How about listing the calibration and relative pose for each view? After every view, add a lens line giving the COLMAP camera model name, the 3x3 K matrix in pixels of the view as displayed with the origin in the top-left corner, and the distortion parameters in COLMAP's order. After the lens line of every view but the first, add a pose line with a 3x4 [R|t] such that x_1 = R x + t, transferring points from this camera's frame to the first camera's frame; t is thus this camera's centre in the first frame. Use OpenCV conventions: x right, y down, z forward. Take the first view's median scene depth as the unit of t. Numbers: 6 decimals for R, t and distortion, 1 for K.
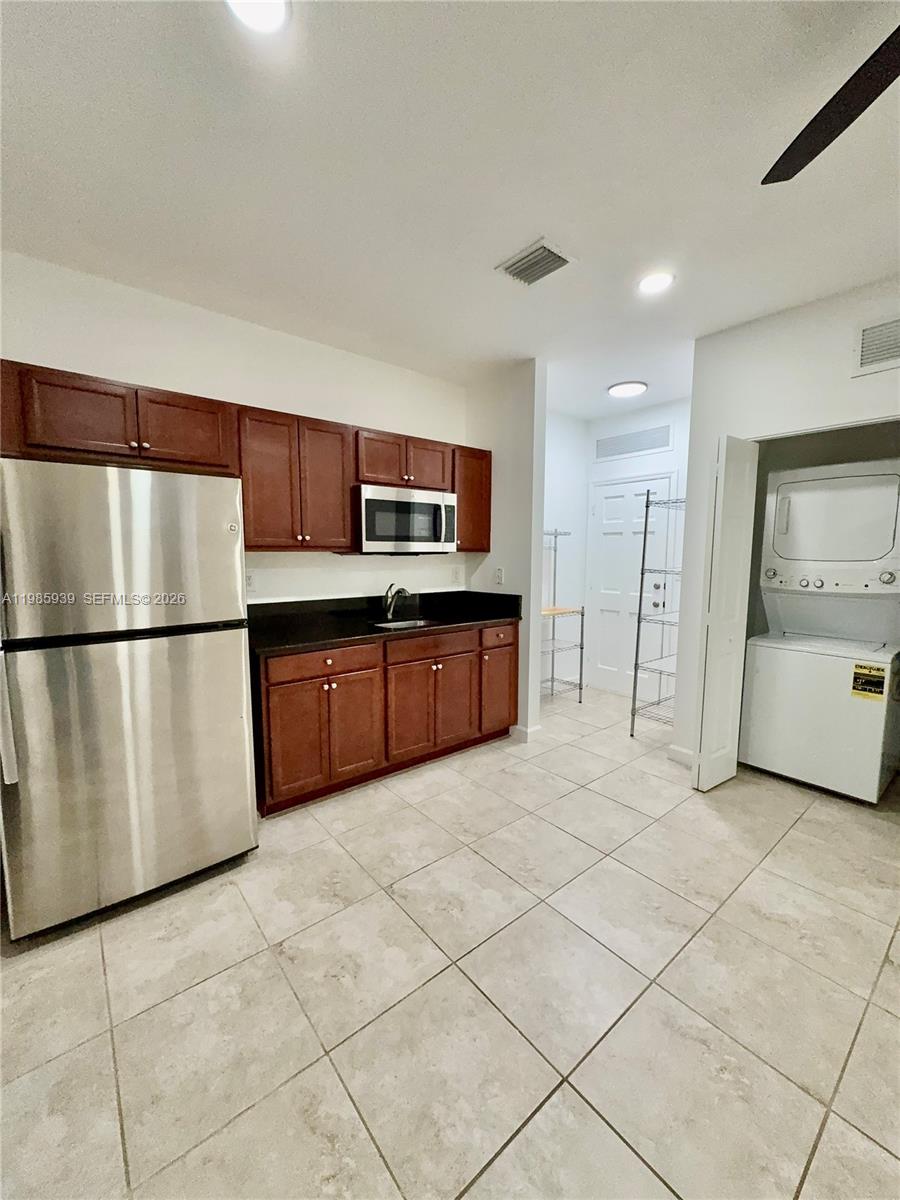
lens RADIAL K [[477.3, 0, 448.2], [0, 477.3, 600.3], [0, 0, 1]] dist [-0.002746, 0.000734]
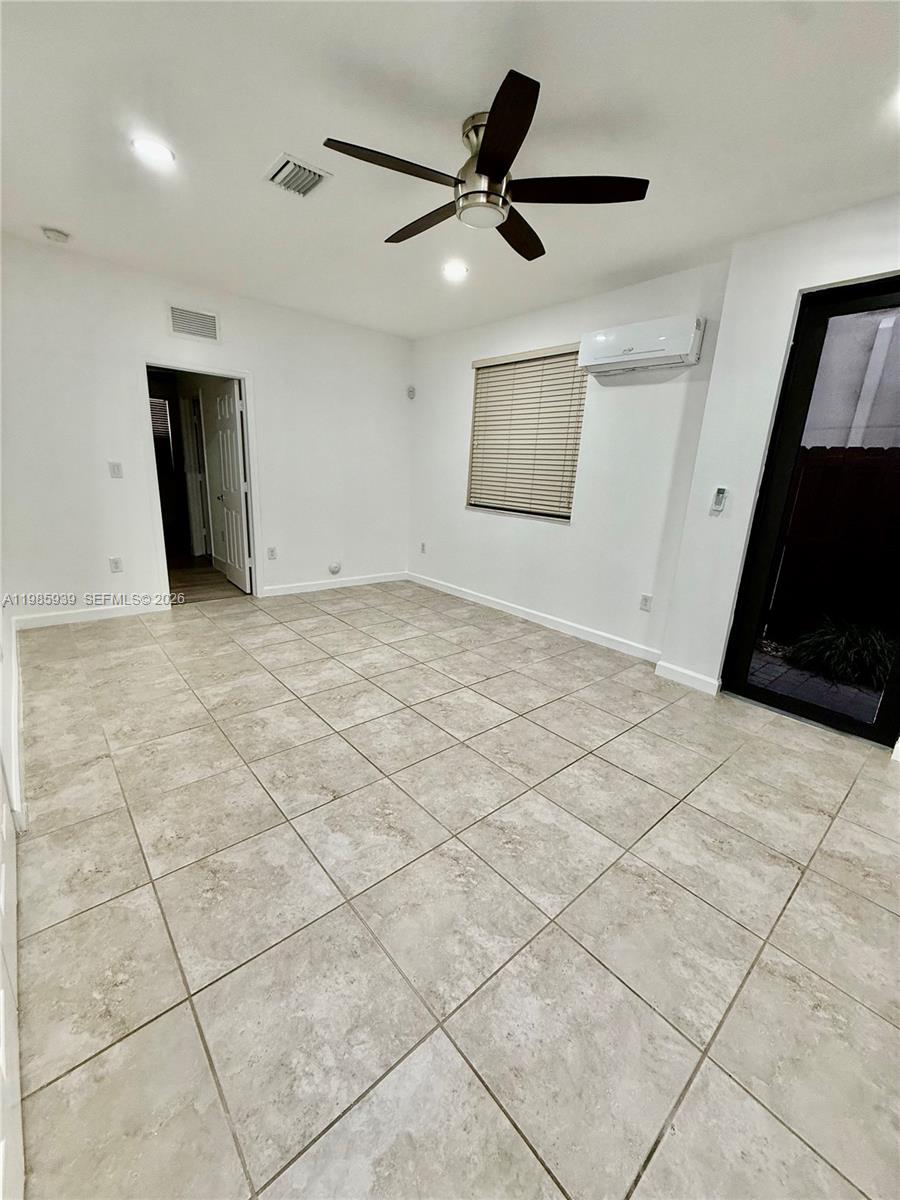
lens RADIAL K [[477.3, 0, 449.9], [0, 477.3, 597.5], [0, 0, 1]] dist [-0.002746, 0.000734]
pose [[-0.997947, -0.042126, -0.048235, 0.450802], [-0.056620, 0.932320, 0.357174, -0.110835], [0.029924, 0.359172, -0.932792, 1.240566]]
